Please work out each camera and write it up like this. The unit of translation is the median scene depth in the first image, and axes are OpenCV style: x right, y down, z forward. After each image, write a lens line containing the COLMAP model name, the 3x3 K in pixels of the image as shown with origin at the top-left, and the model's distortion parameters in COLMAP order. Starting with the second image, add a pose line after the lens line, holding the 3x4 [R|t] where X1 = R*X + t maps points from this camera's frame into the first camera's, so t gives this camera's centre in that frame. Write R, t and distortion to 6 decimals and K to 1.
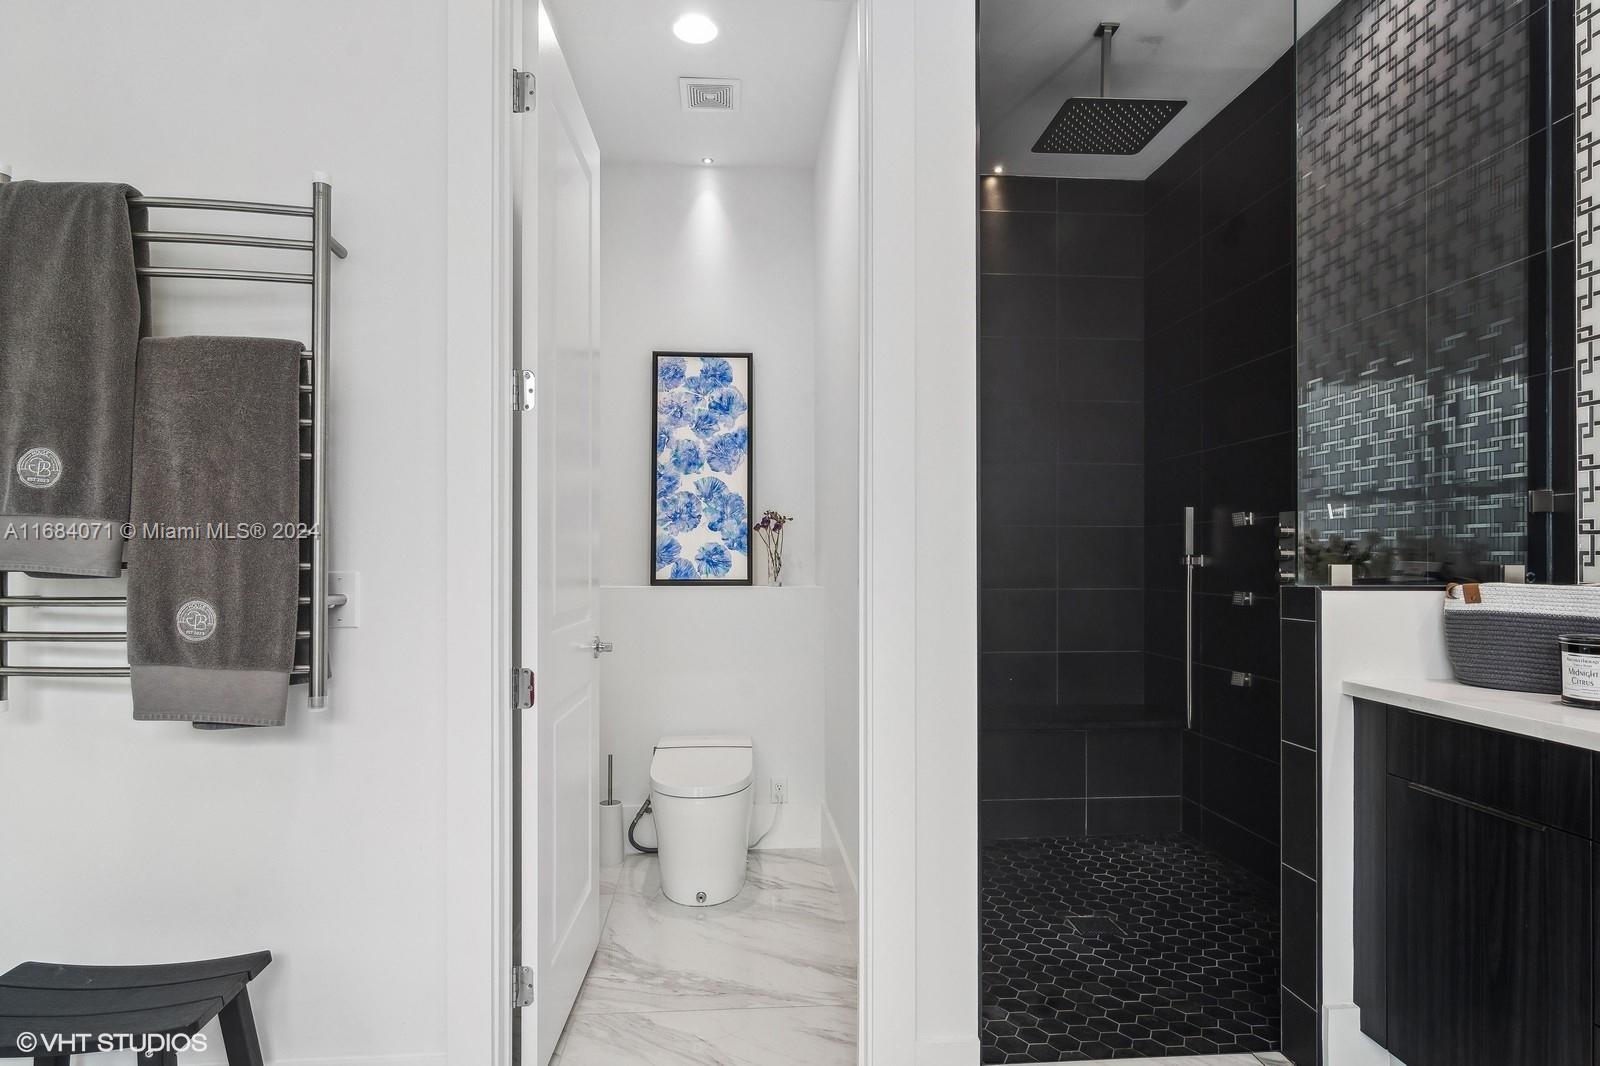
lens RADIAL K [[882.2, 0, 801.6], [0, 882.2, 558.0], [0, 0, 1]] dist [-0.000469, 0.002710]
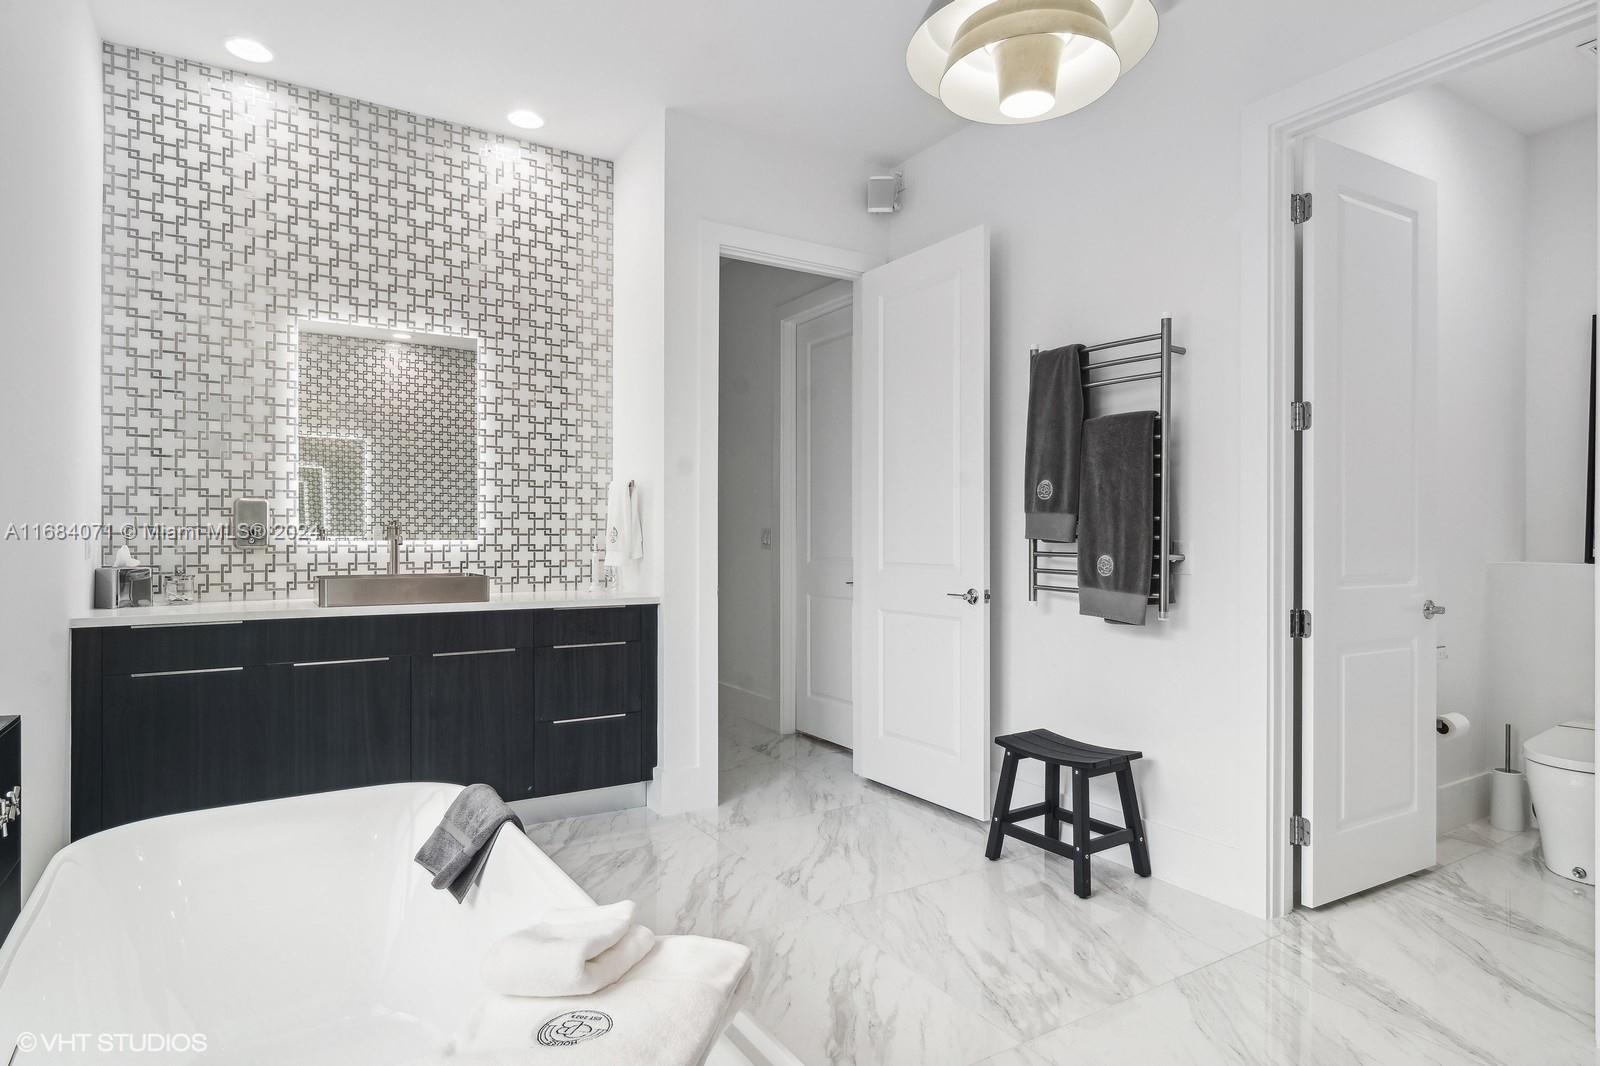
lens RADIAL K [[882.2, 0, 793.8], [0, 882.2, 534.7], [0, 0, 1]] dist [-0.000469, 0.002710]
pose [[0.467153, 0.001231, -0.884176, 0.676984], [0.000907, 0.999998, 0.001871, -0.000496], [0.884176, -0.001677, 0.467151, -0.481134]]
